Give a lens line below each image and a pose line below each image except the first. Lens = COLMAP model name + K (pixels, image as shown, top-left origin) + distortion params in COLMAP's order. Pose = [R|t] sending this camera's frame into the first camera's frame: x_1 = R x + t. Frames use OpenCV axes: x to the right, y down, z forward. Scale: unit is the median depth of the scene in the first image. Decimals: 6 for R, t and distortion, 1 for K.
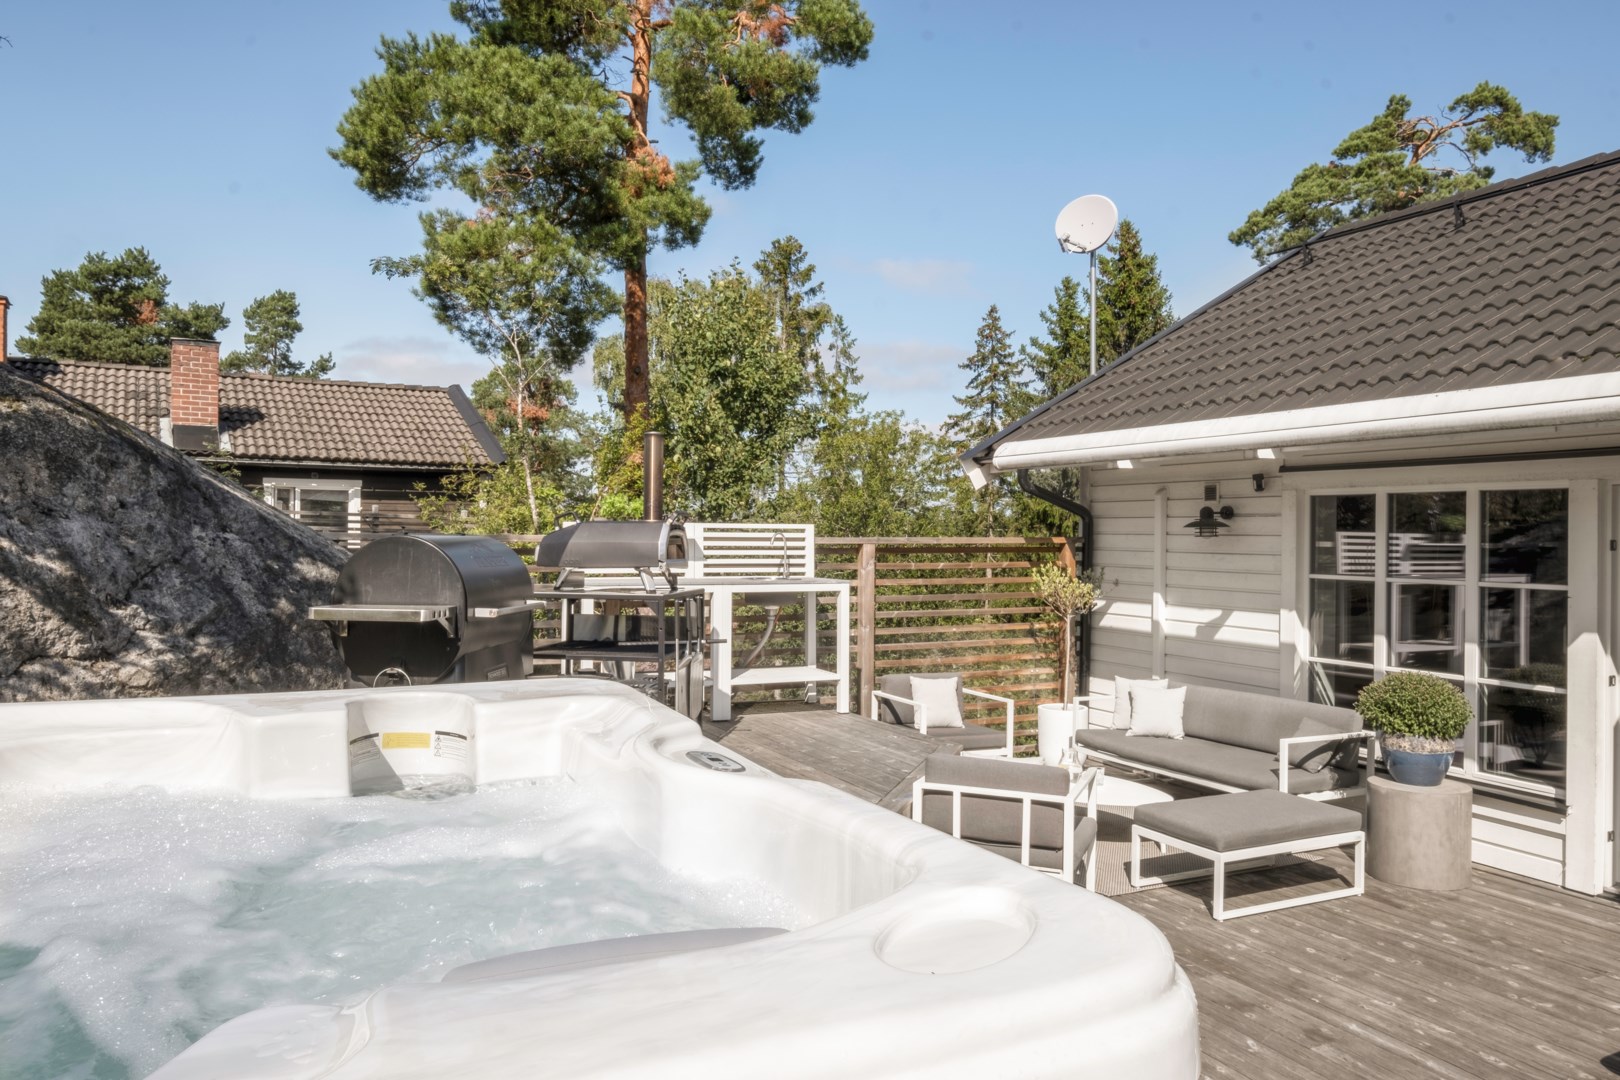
lens RADIAL K [[1162.4, 0, 810.0], [0, 1162.4, 540.0], [0, 0, 1]] dist [0.015758, 0.007514]
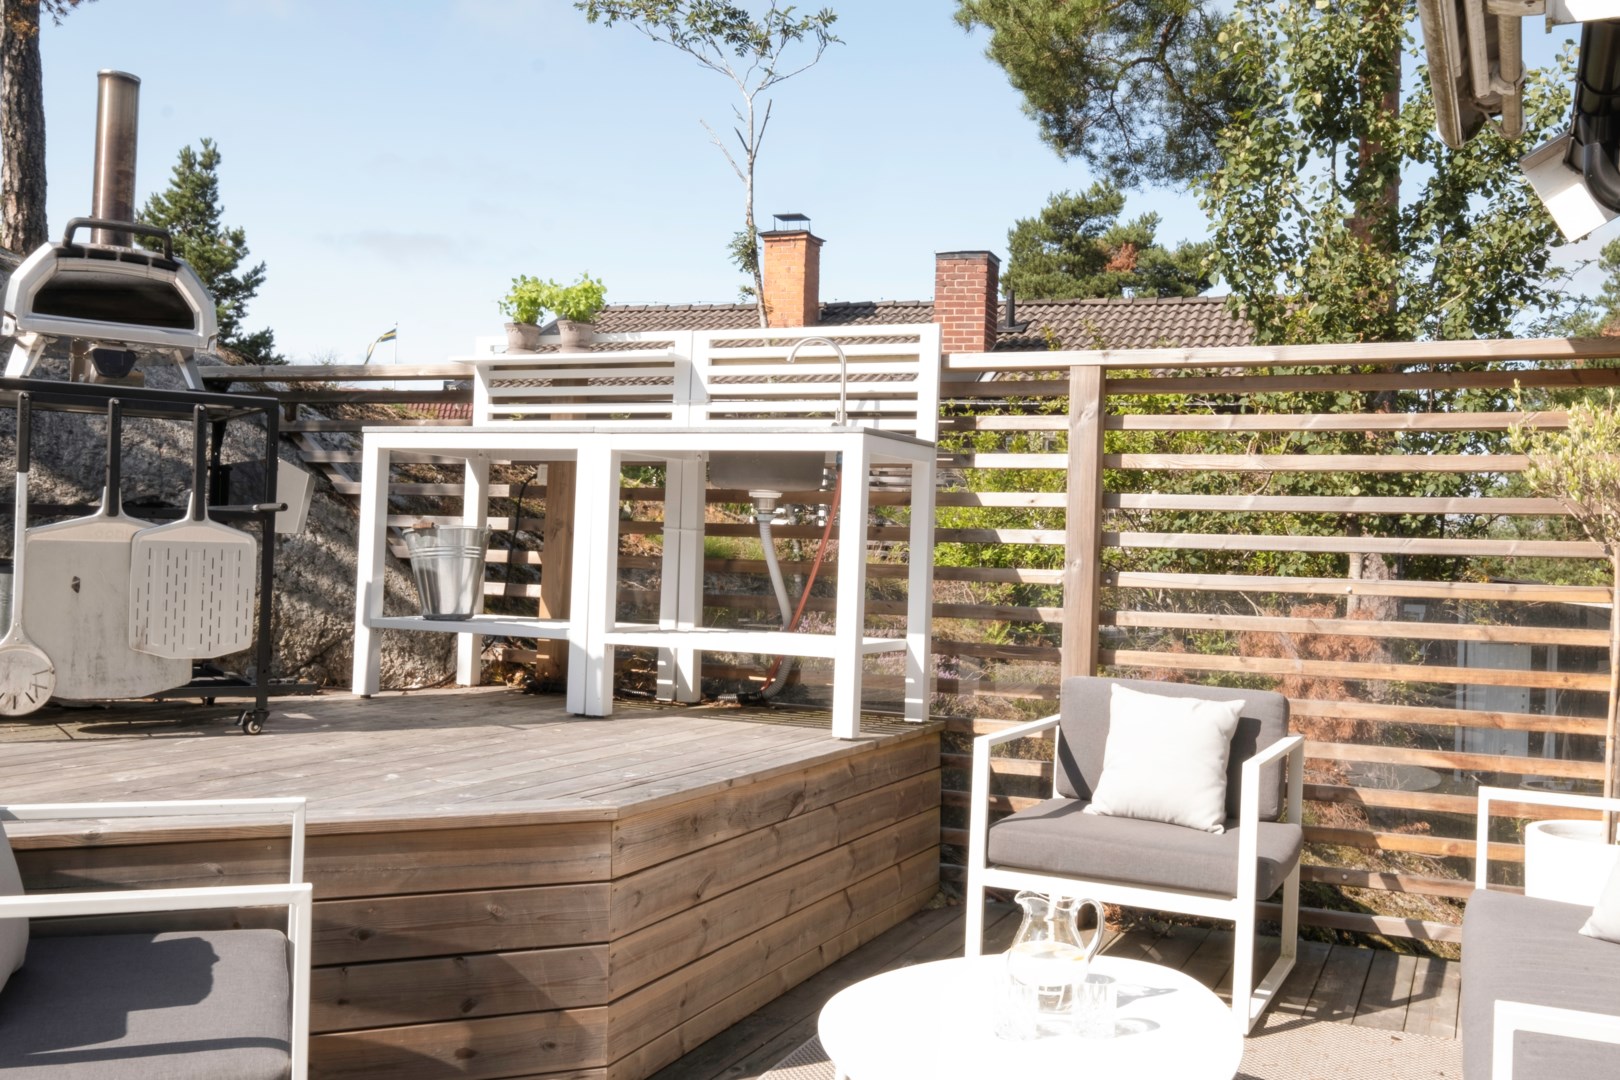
lens RADIAL K [[1527.0, 0, 810.0], [0, 1527.0, 540.0], [0, 0, 1]] dist [0.008144, 0.003659]
pose [[0.658574, 0.014664, -0.752373, 0.182928], [-0.031201, 0.999482, -0.007832, 0.033592], [0.751869, 0.028633, 0.658691, 0.257955]]
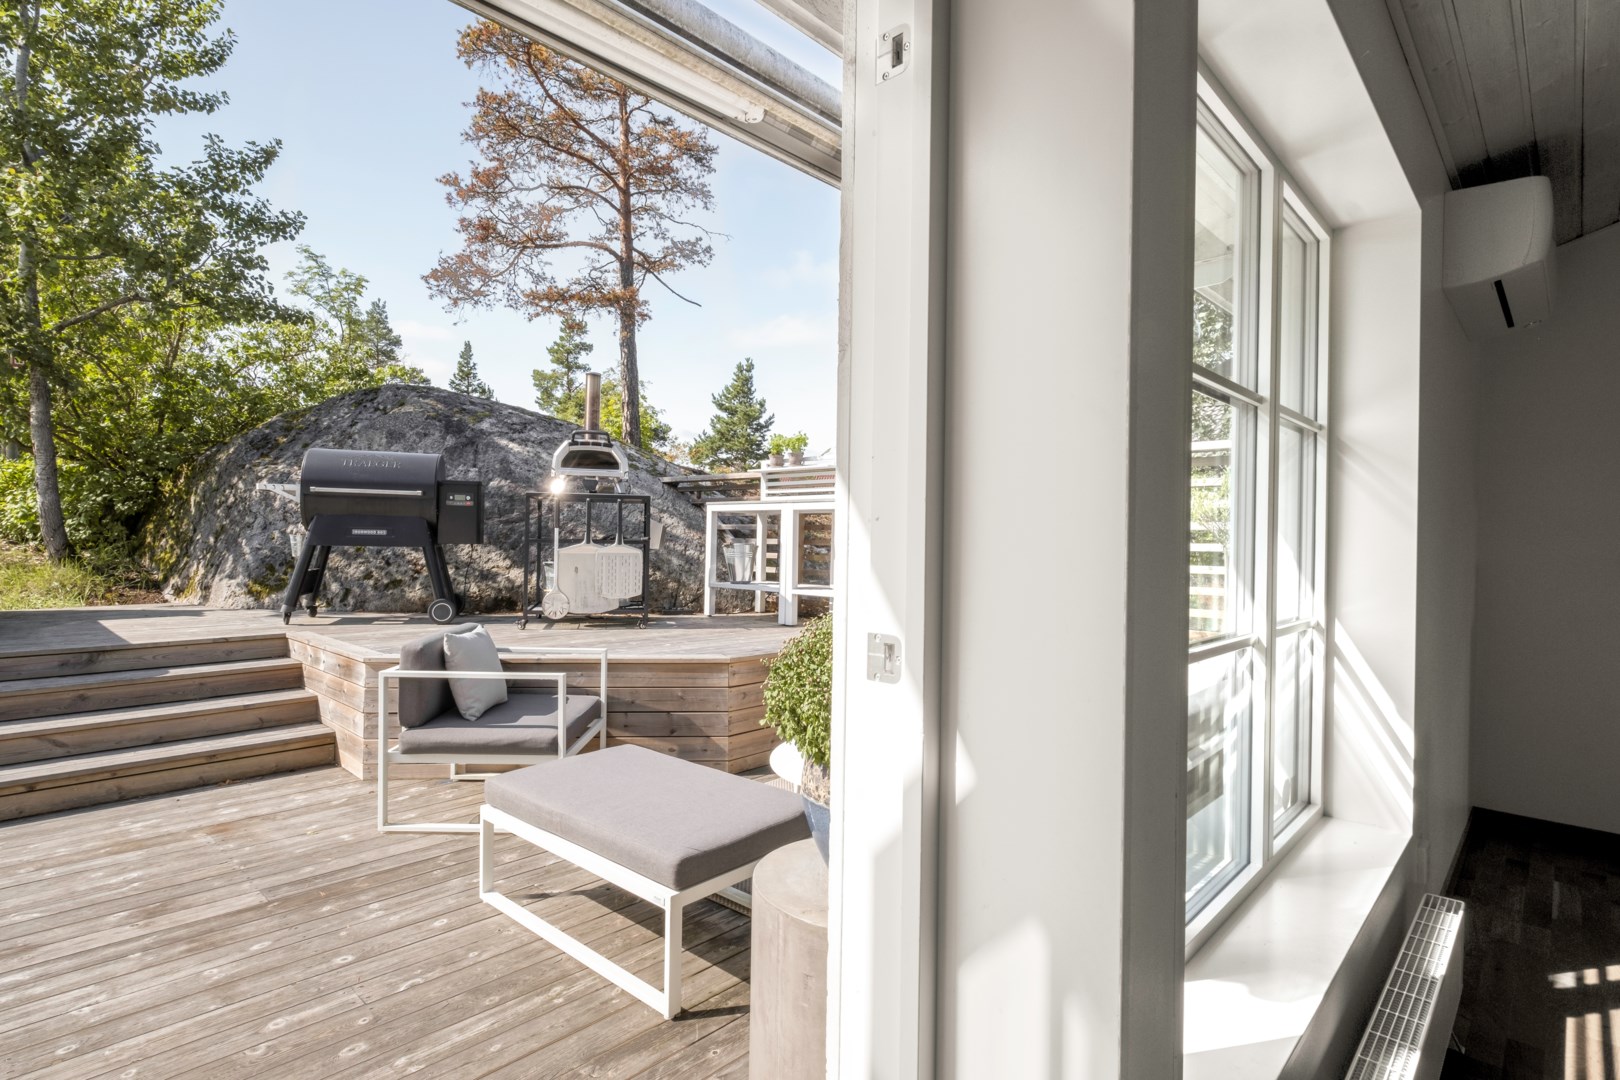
lens RADIAL K [[804.1, 0, 810.0], [0, 804.1, 540.0], [0, 0, 1]] dist [0.001135, 0.000550]
pose [[0.369571, 0.003668, -0.929195, 0.258035], [-0.016501, 0.999860, -0.002616, 0.029854], [0.929056, 0.016300, 0.369580, 0.291532]]
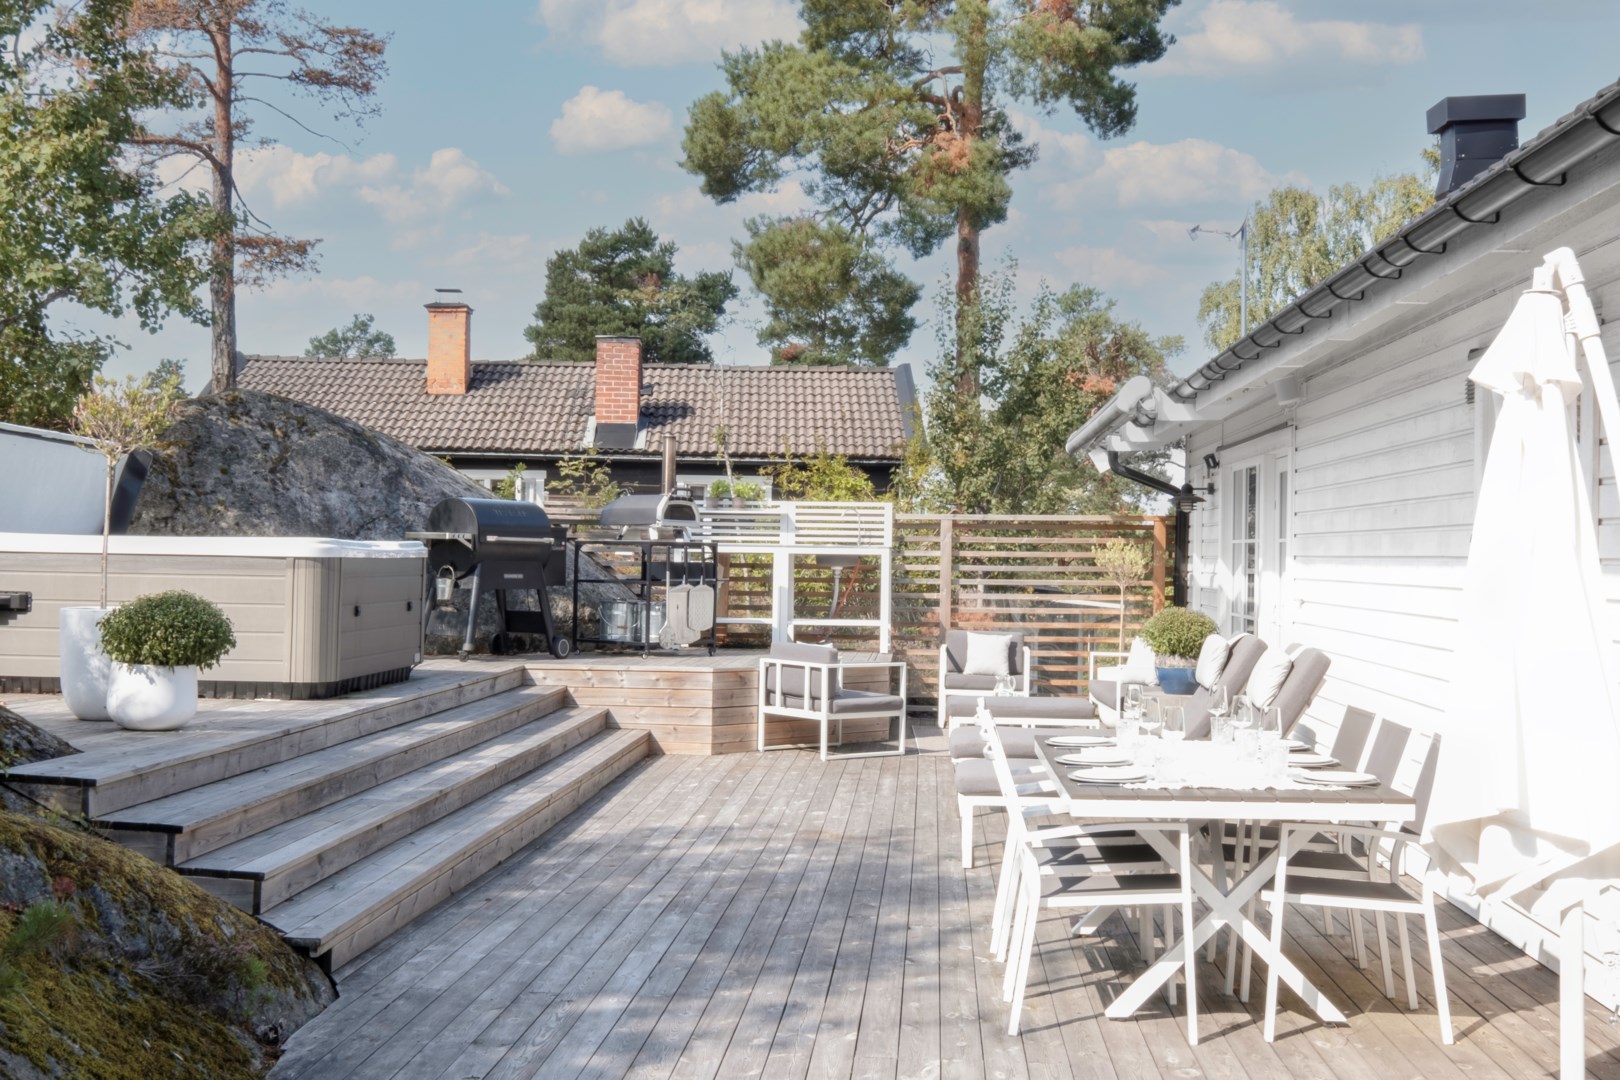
lens RADIAL K [[1907.0, 0, 810.0], [0, 1907.0, 540.0], [0, 0, 1]] dist [0.009681, 0.014554]
pose [[0.882250, 0.000599, -0.470780, 0.378544], [-0.009561, 0.999816, -0.016645, 0.025958], [0.470684, 0.019186, 0.882093, -0.343499]]
